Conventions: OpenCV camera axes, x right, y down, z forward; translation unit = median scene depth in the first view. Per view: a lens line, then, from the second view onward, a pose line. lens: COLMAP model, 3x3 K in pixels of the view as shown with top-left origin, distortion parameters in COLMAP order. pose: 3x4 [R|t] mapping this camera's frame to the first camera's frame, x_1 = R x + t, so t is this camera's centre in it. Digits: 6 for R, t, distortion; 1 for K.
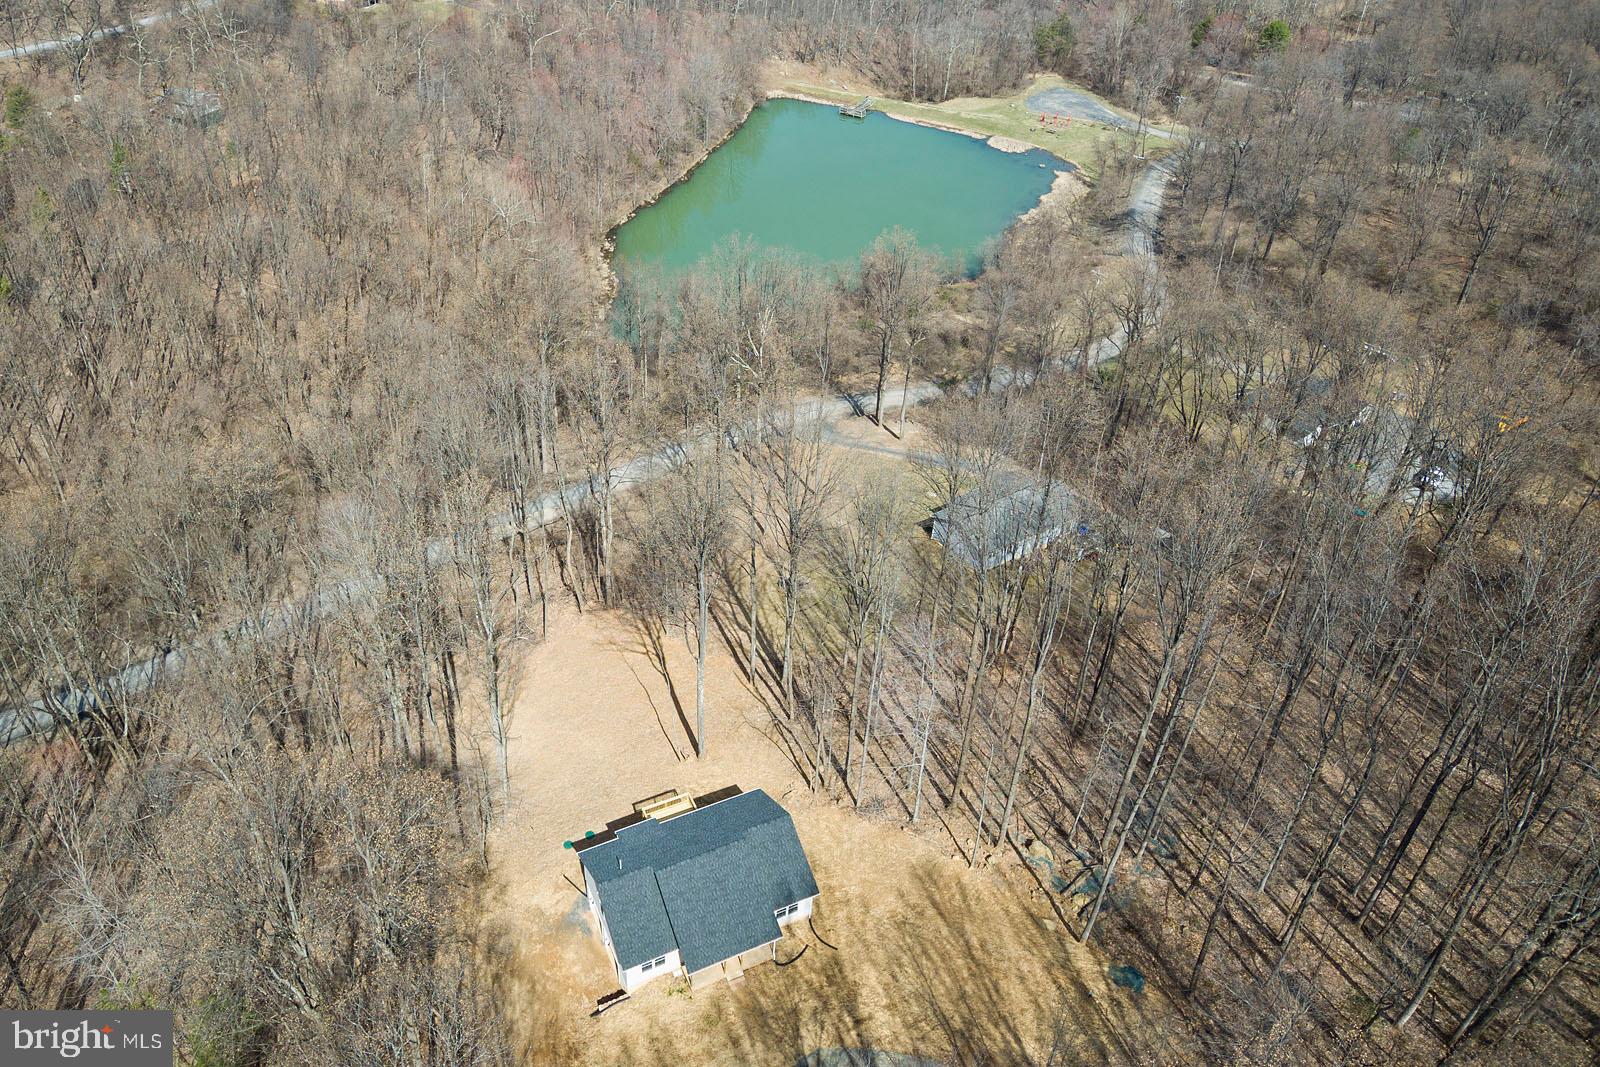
lens RADIAL K [[1136.7, 0, 657.1], [0, 1136.7, 475.7], [0, 0, 1]] dist [0.027973, -0.027627]
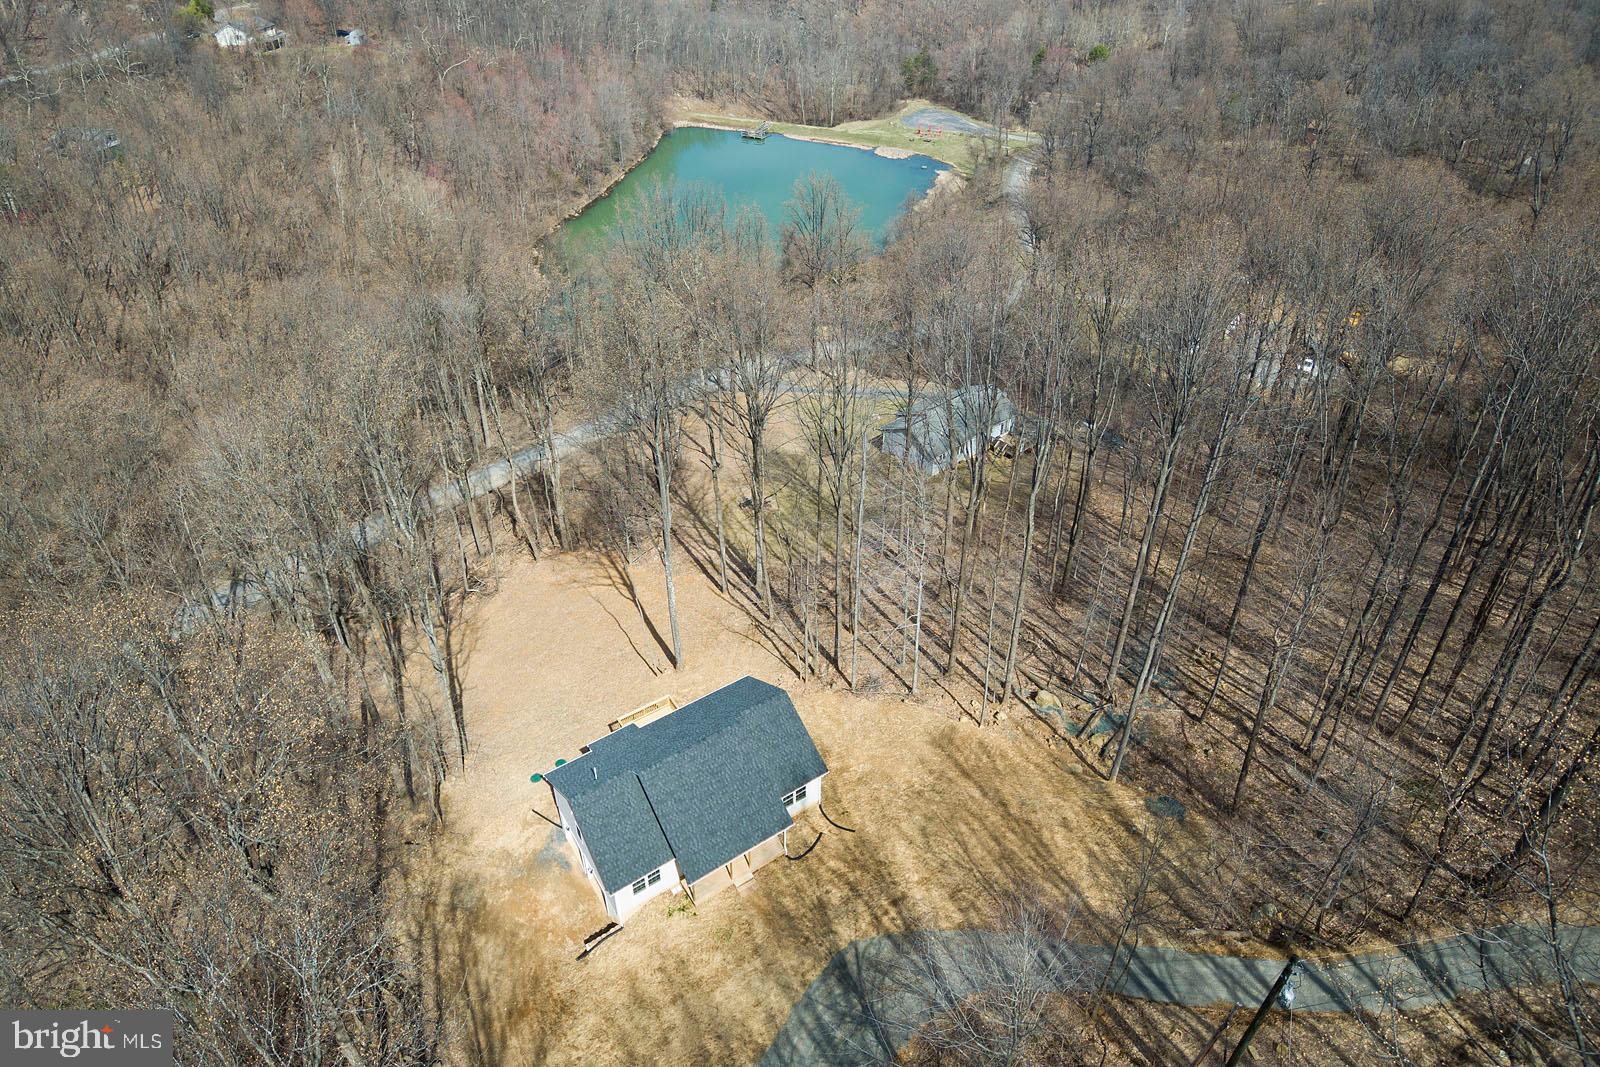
lens RADIAL K [[977.0, 0, 778.8], [0, 977.0, 496.8], [0, 0, 1]] dist [0.049193, -0.078116]
pose [[0.980182, -0.113197, 0.162572, 0.003806], [0.117002, 0.993033, -0.013994, 0.104832], [-0.159856, 0.032738, 0.986597, 0.165587]]
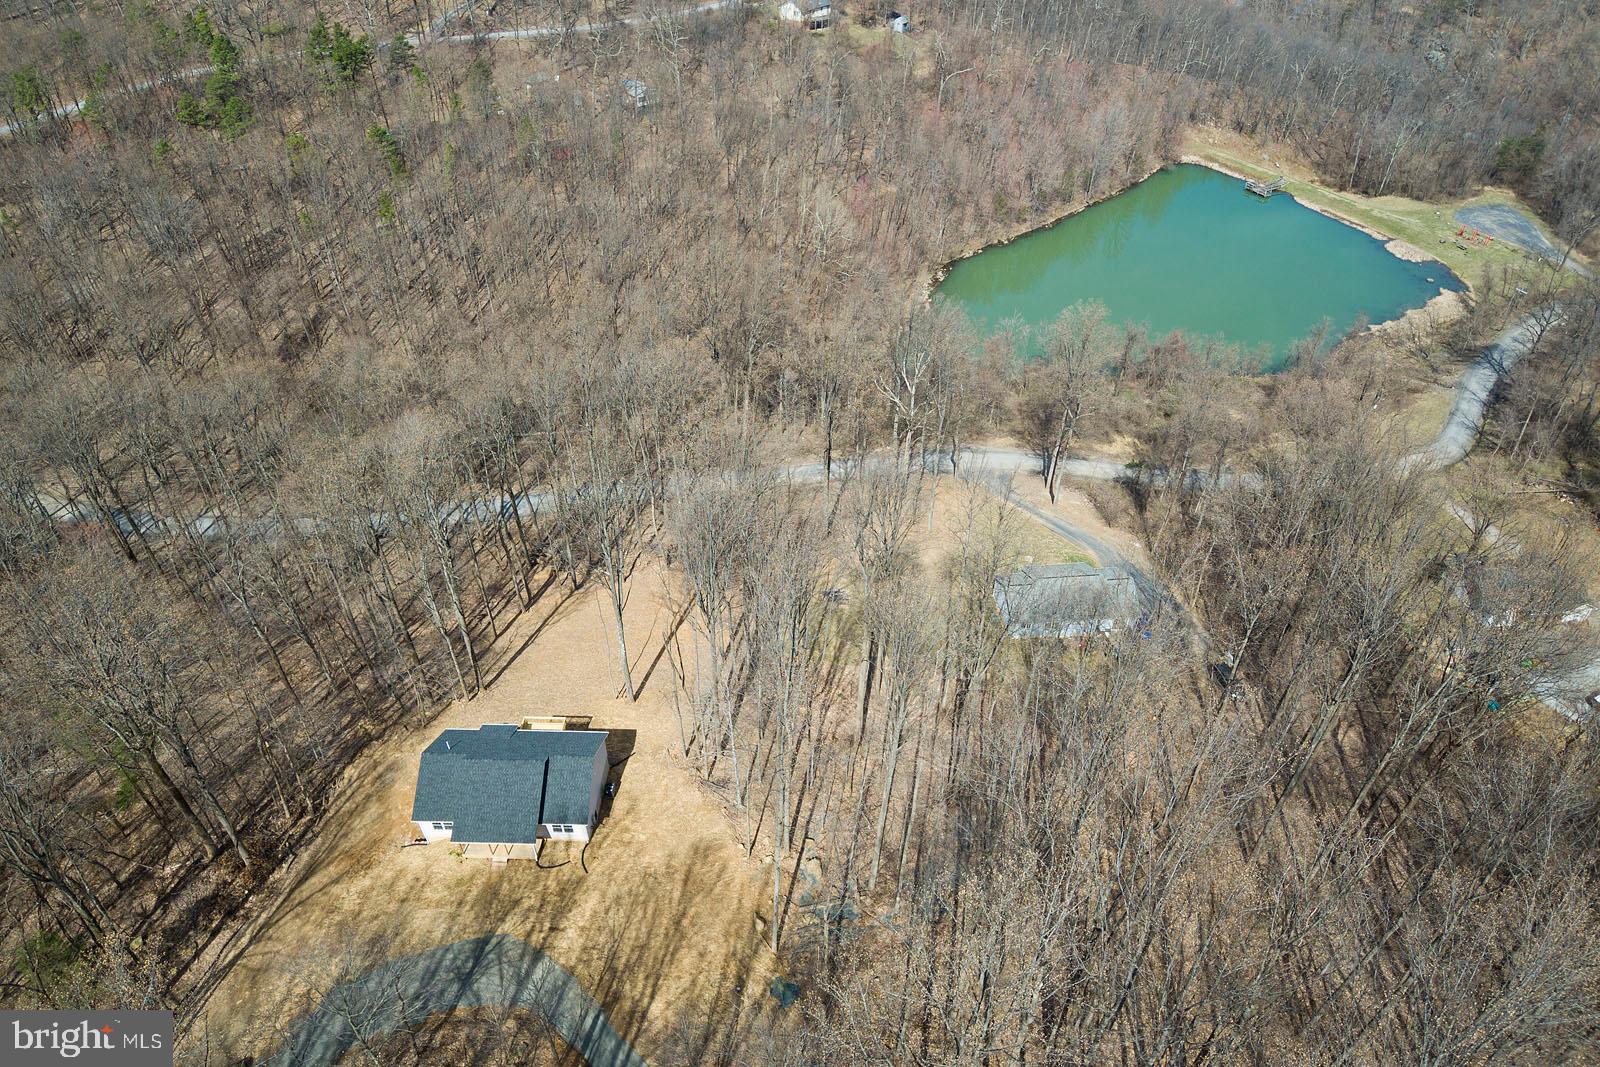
lens RADIAL K [[977.0, 0, 794.7], [0, 977.0, 560.9], [0, 0, 1]] dist [0.049193, -0.078116]
pose [[0.908844, 0.280235, -0.308983, 0.374916], [-0.247700, 0.958553, 0.140784, -0.064170], [0.335629, -0.051416, 0.940590, 0.075980]]
